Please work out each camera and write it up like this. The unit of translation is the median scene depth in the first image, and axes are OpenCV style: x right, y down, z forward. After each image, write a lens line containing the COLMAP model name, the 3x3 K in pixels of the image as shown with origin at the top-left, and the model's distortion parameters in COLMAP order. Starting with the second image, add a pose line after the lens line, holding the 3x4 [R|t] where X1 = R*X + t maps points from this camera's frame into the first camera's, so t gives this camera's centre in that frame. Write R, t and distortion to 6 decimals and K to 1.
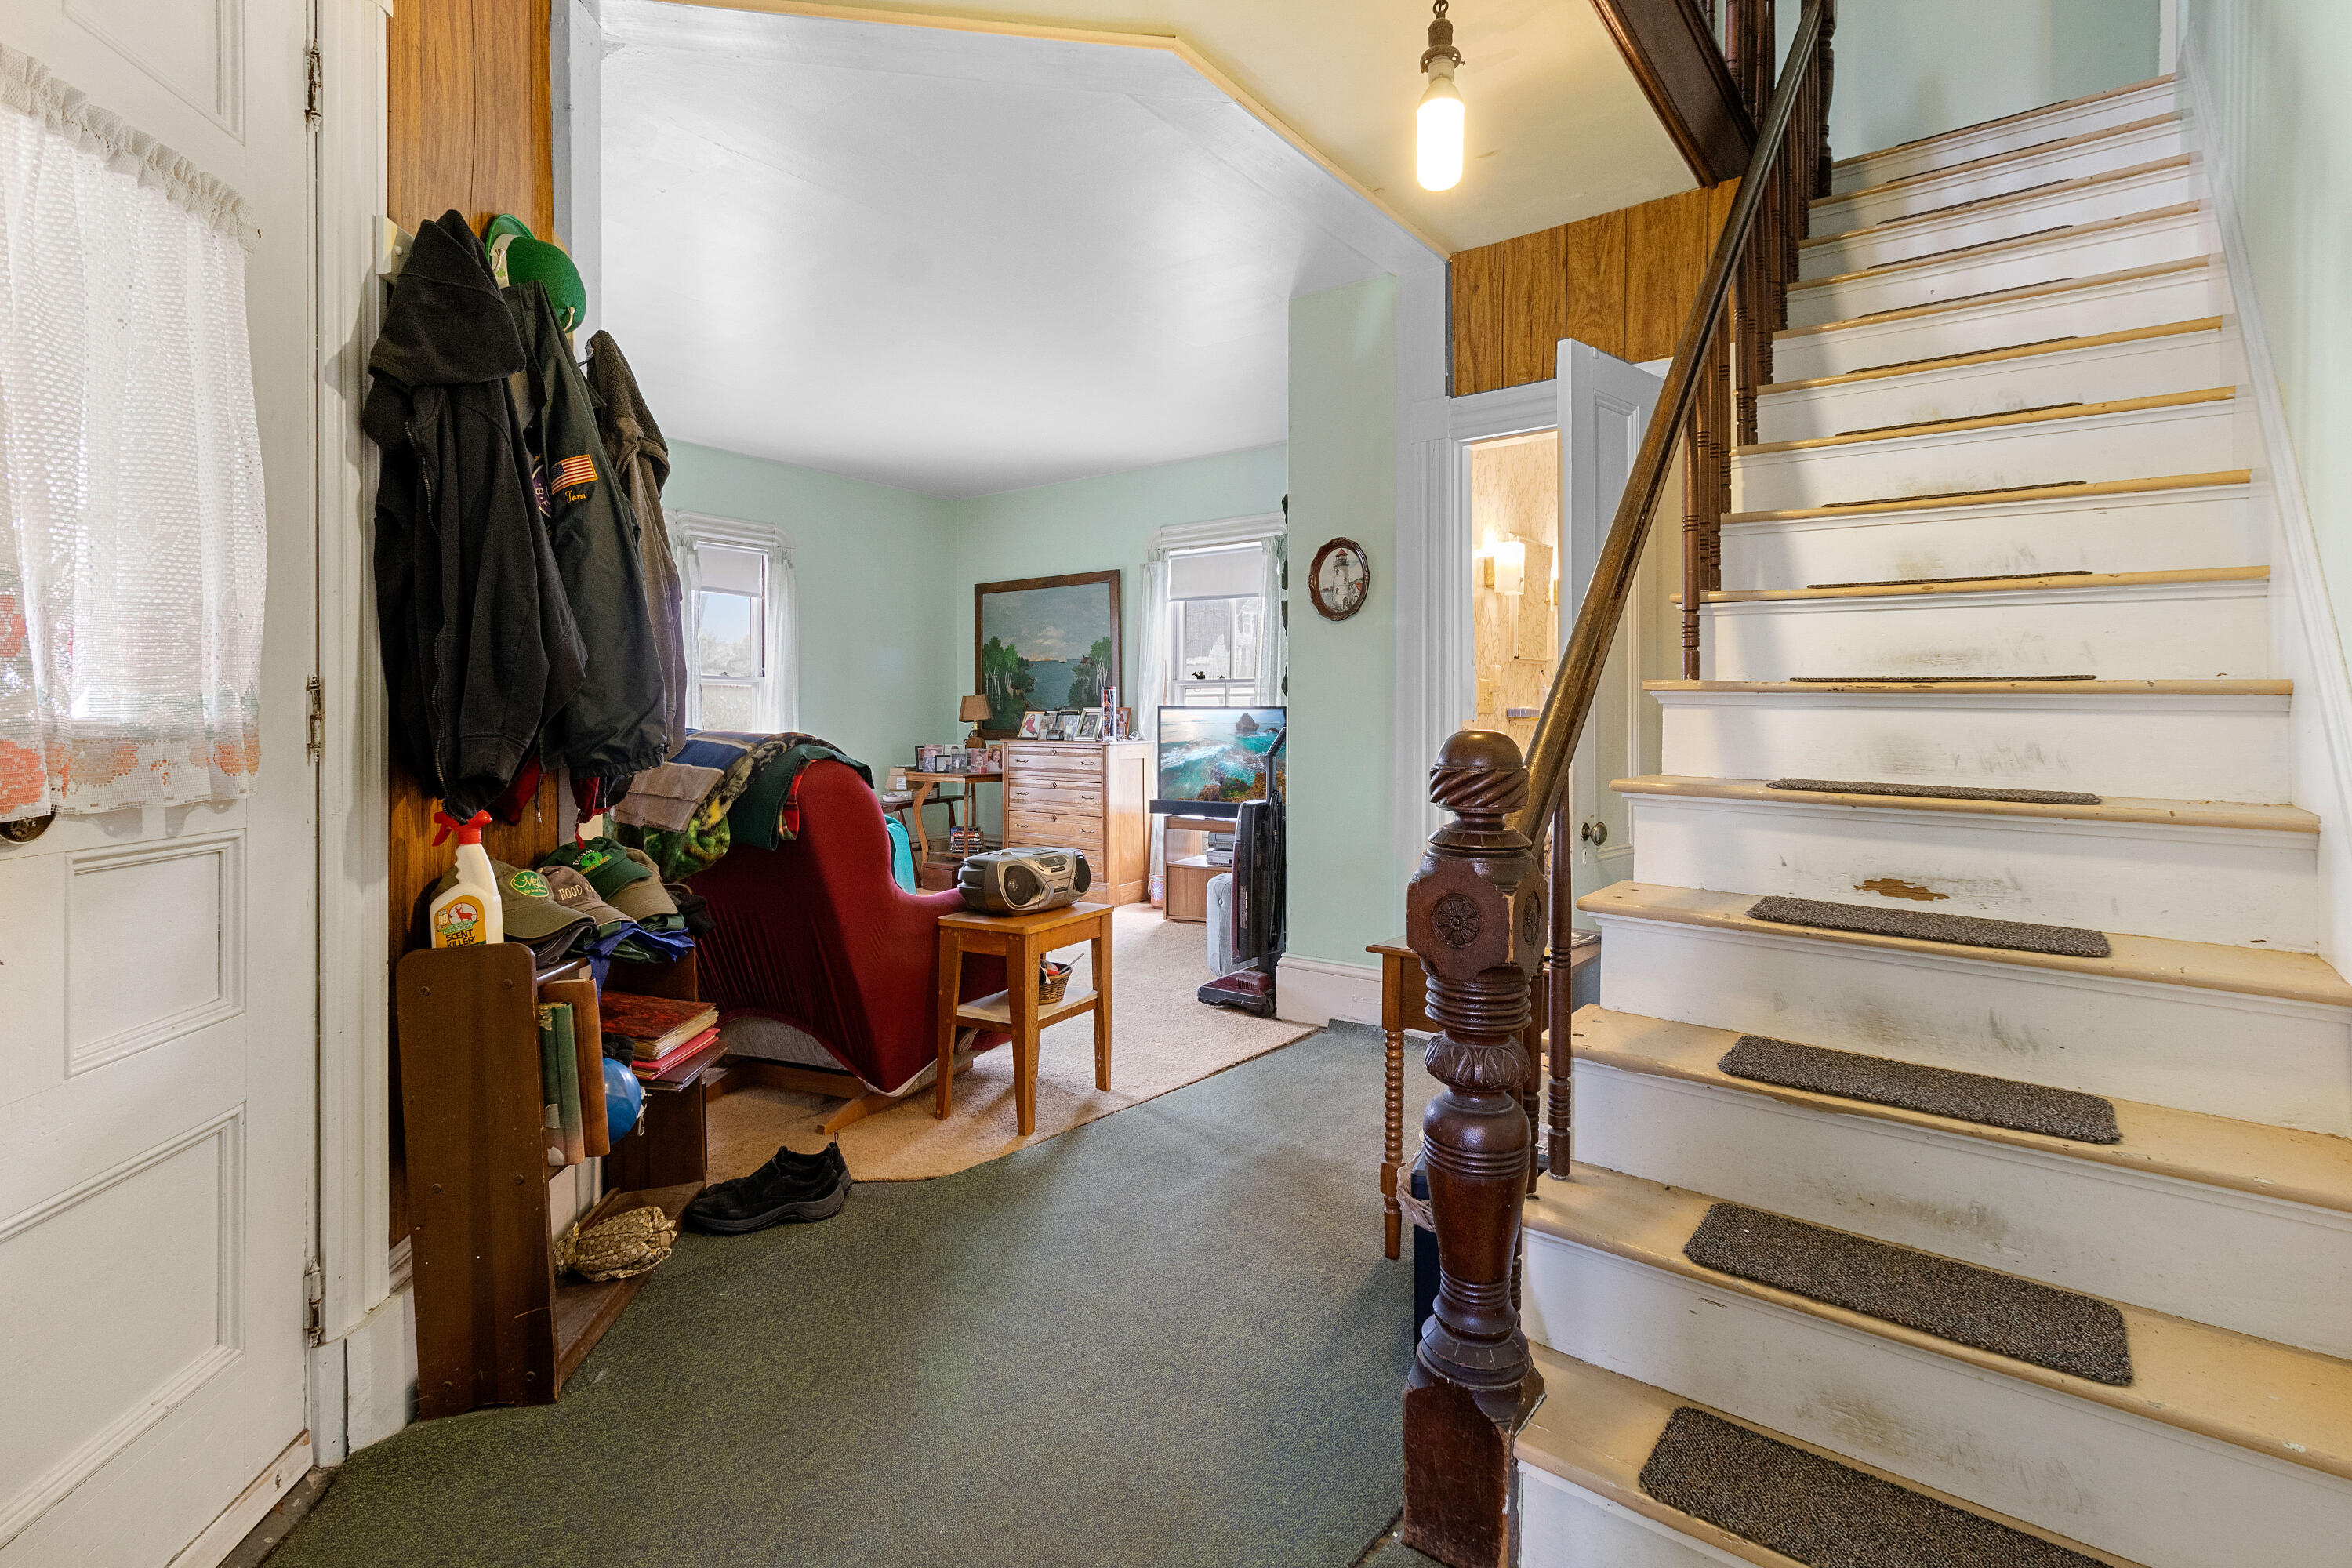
lens RADIAL K [[1082.7, 0, 1182.3], [0, 1082.7, 715.5], [0, 0, 1]] dist [-0.000080, -0.000011]
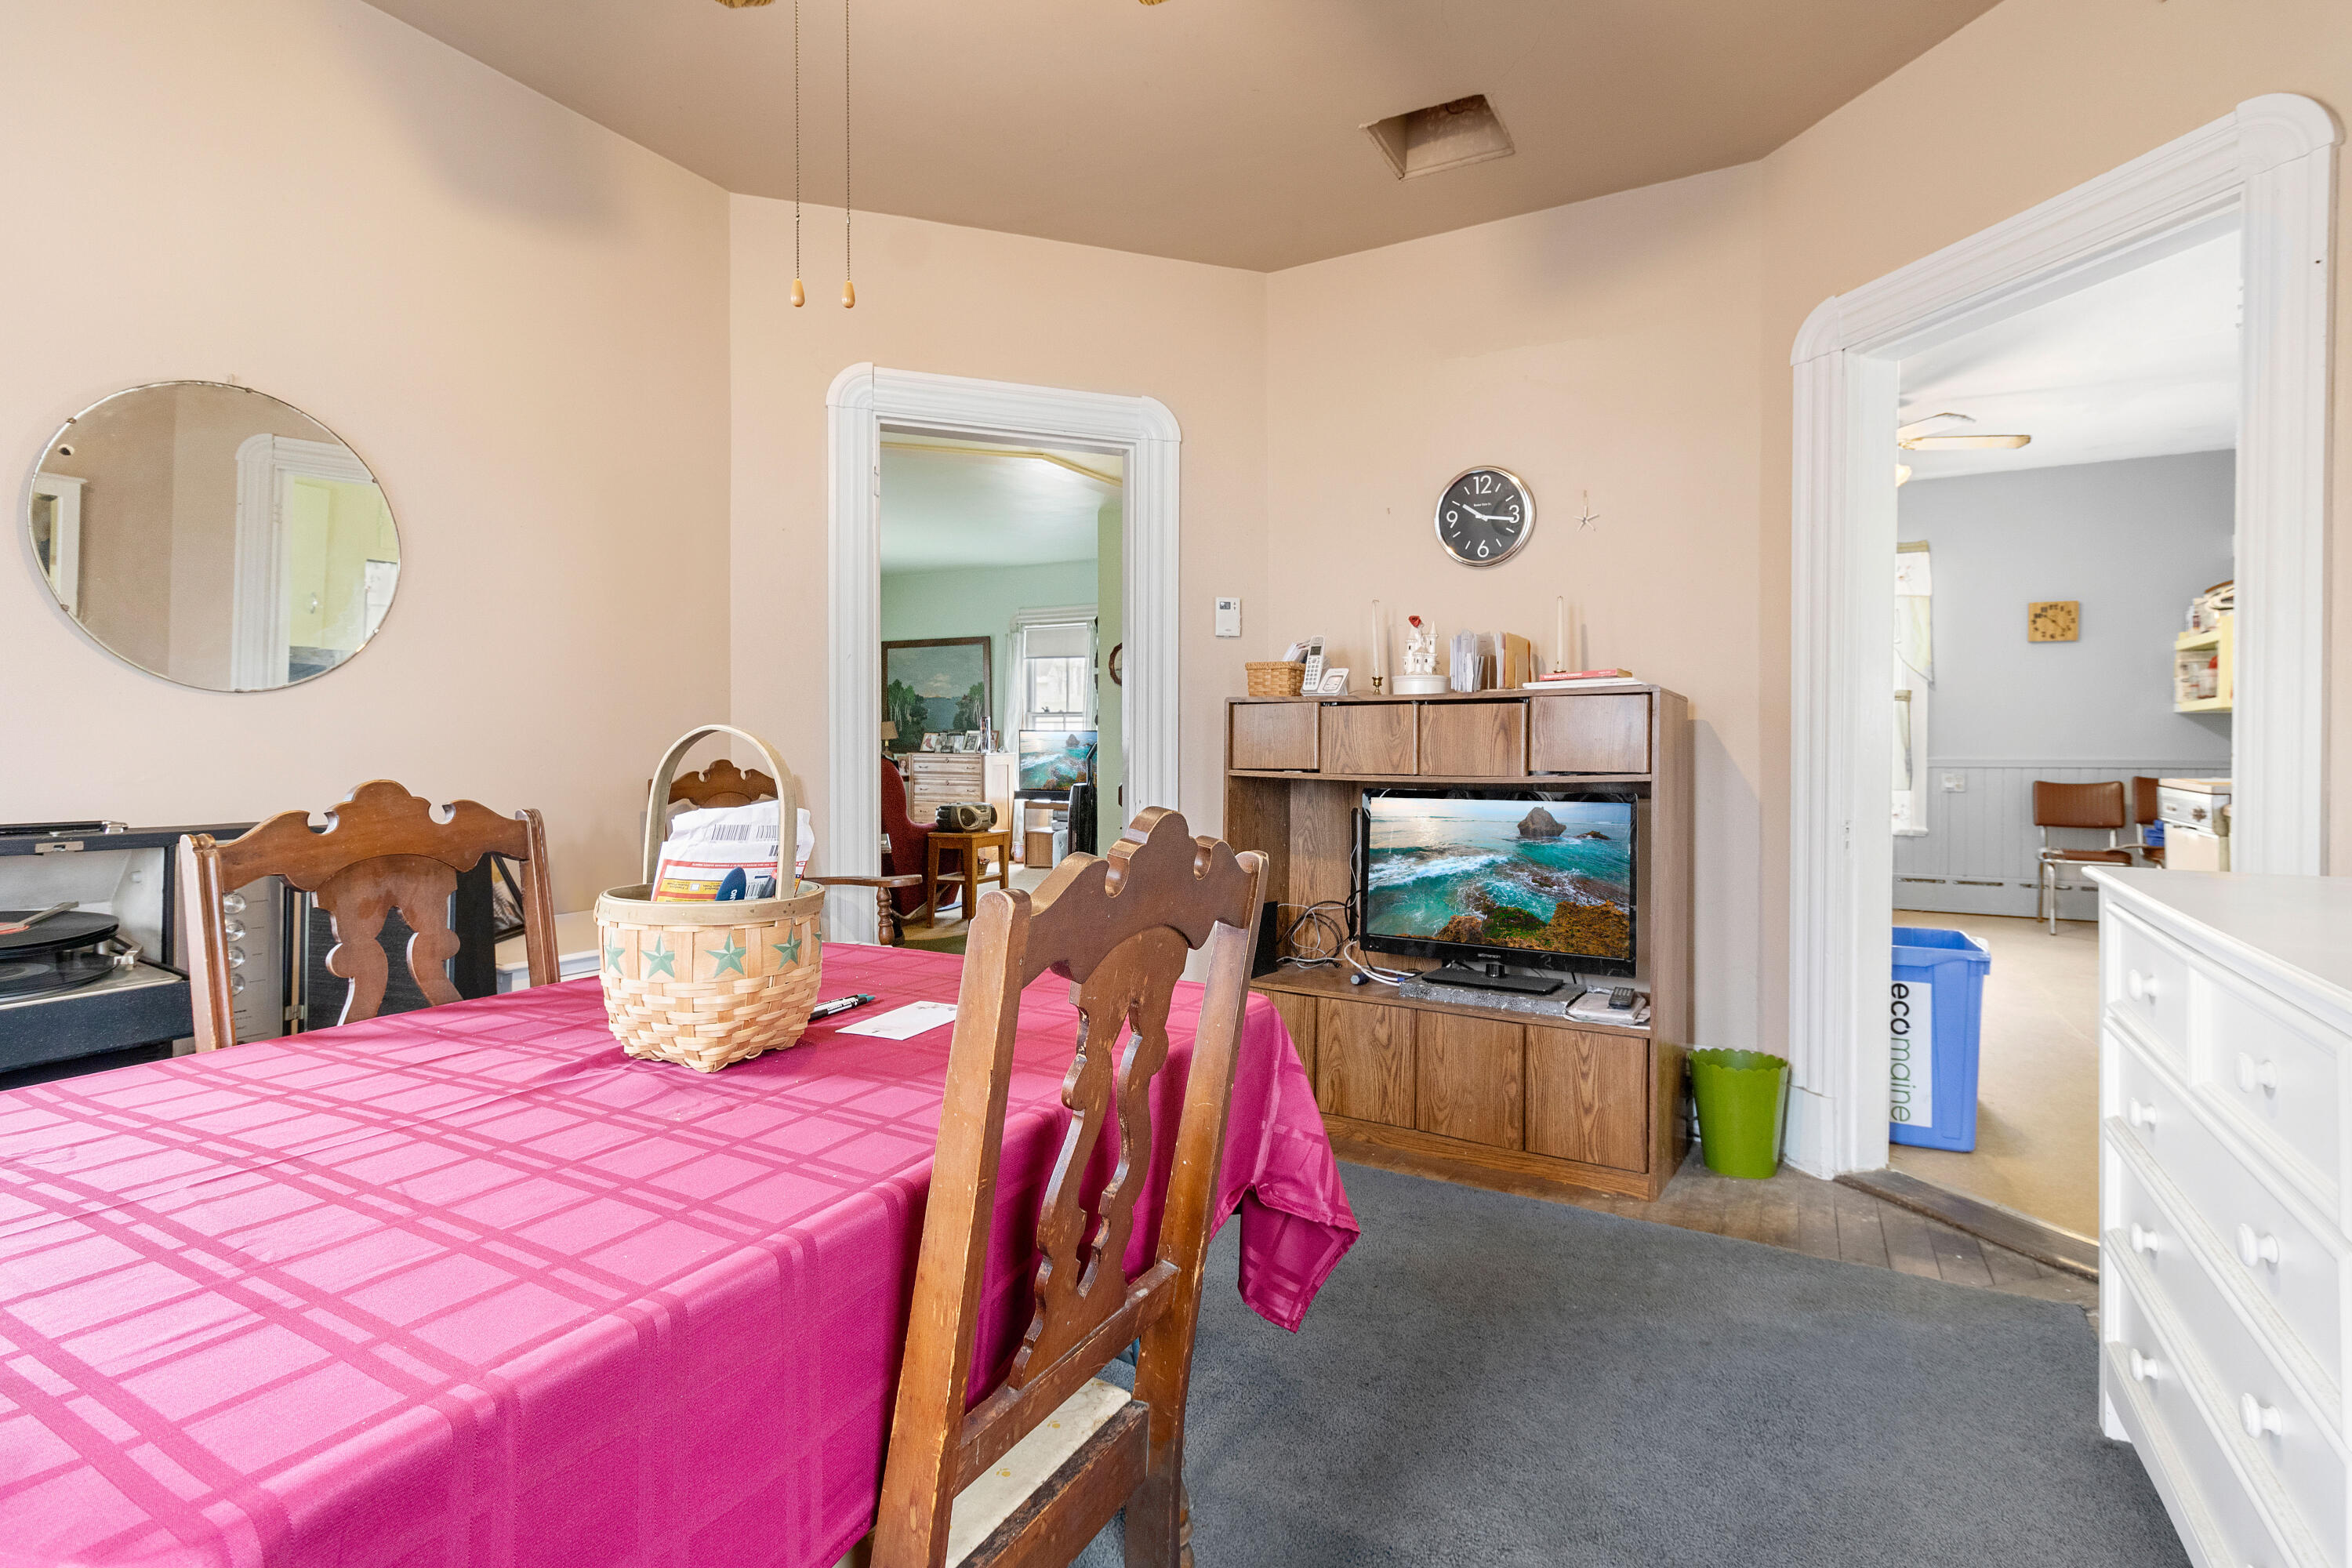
lens RADIAL K [[1106.6, 0, 1196.6], [0, 1106.6, 756.3], [0, 0, 1]] dist [0.000491, -0.000110]
pose [[0.986999, -0.002895, 0.160700, -0.026011], [-0.000482, 0.999780, 0.020972, -0.004506], [-0.160725, -0.020777, 0.986780, -0.585782]]
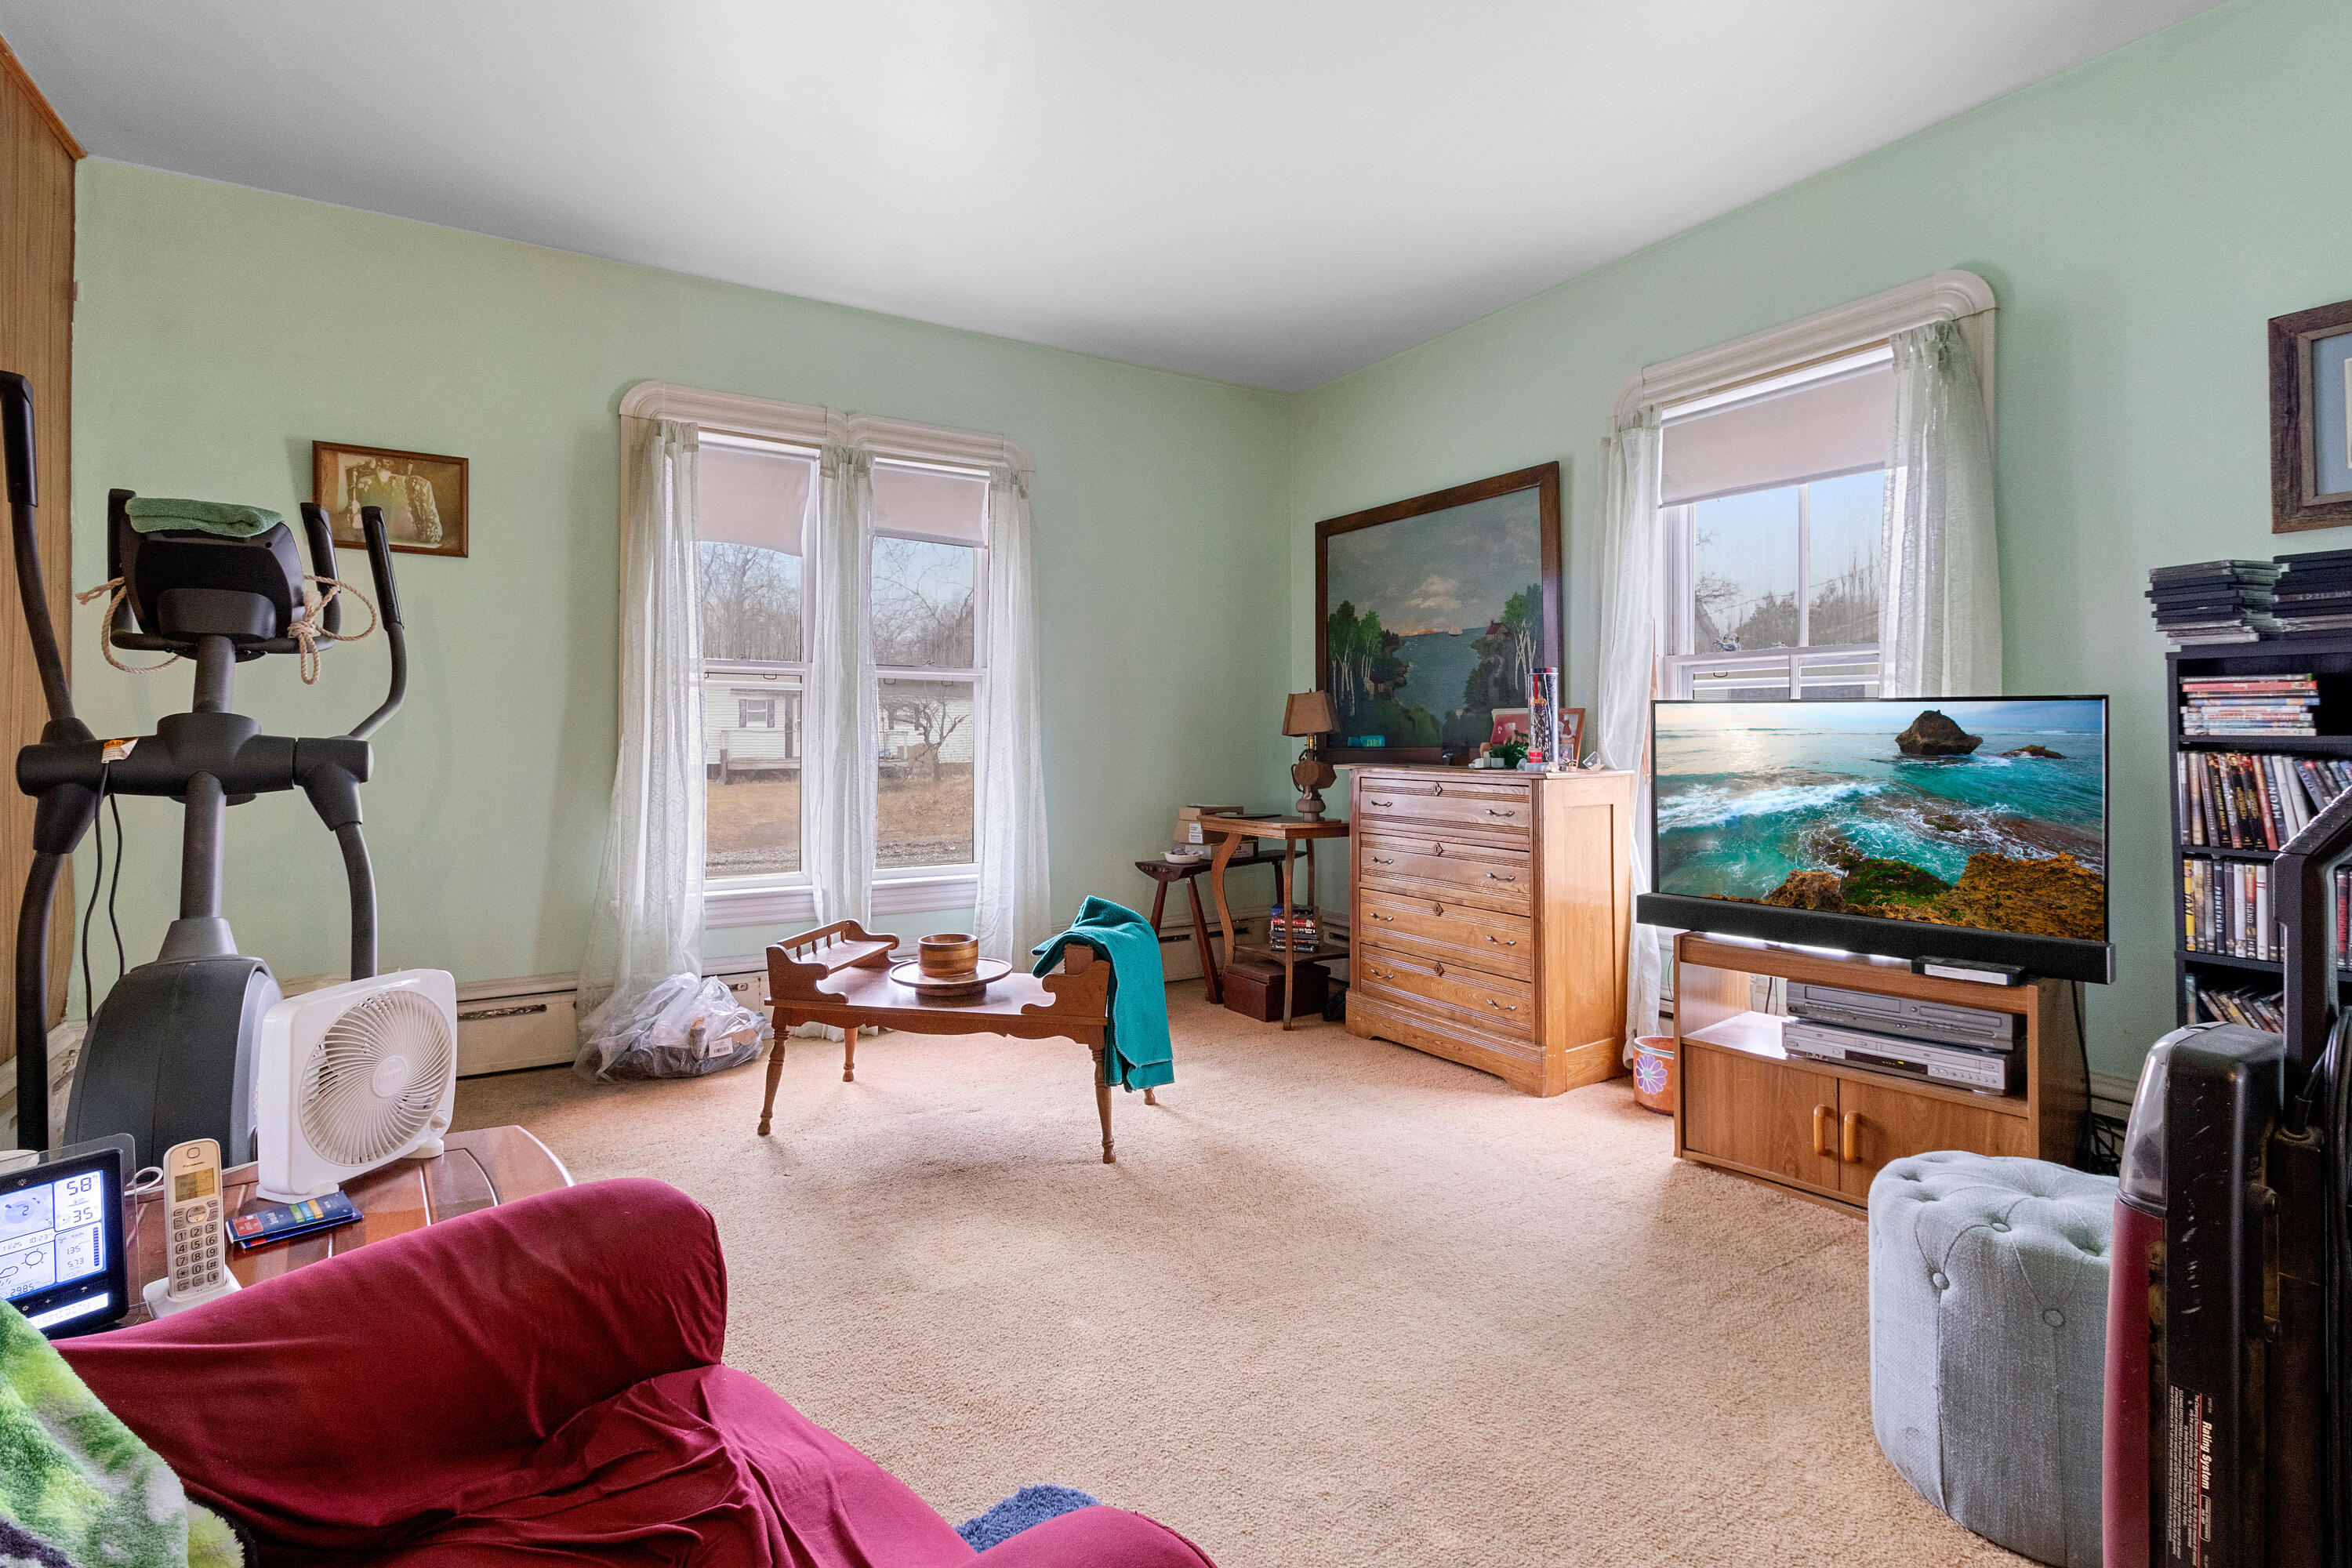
lens RADIAL K [[1120.0, 0, 1175.0], [0, 1120.0, 728.0], [0, 0, 1]] dist [0.000432, -0.000054]
pose [[0.933878, -0.004896, -0.357559, -0.041078], [0.001387, 0.999948, -0.010070, 0.008888], [0.357590, 0.008908, 0.933836, 0.438435]]
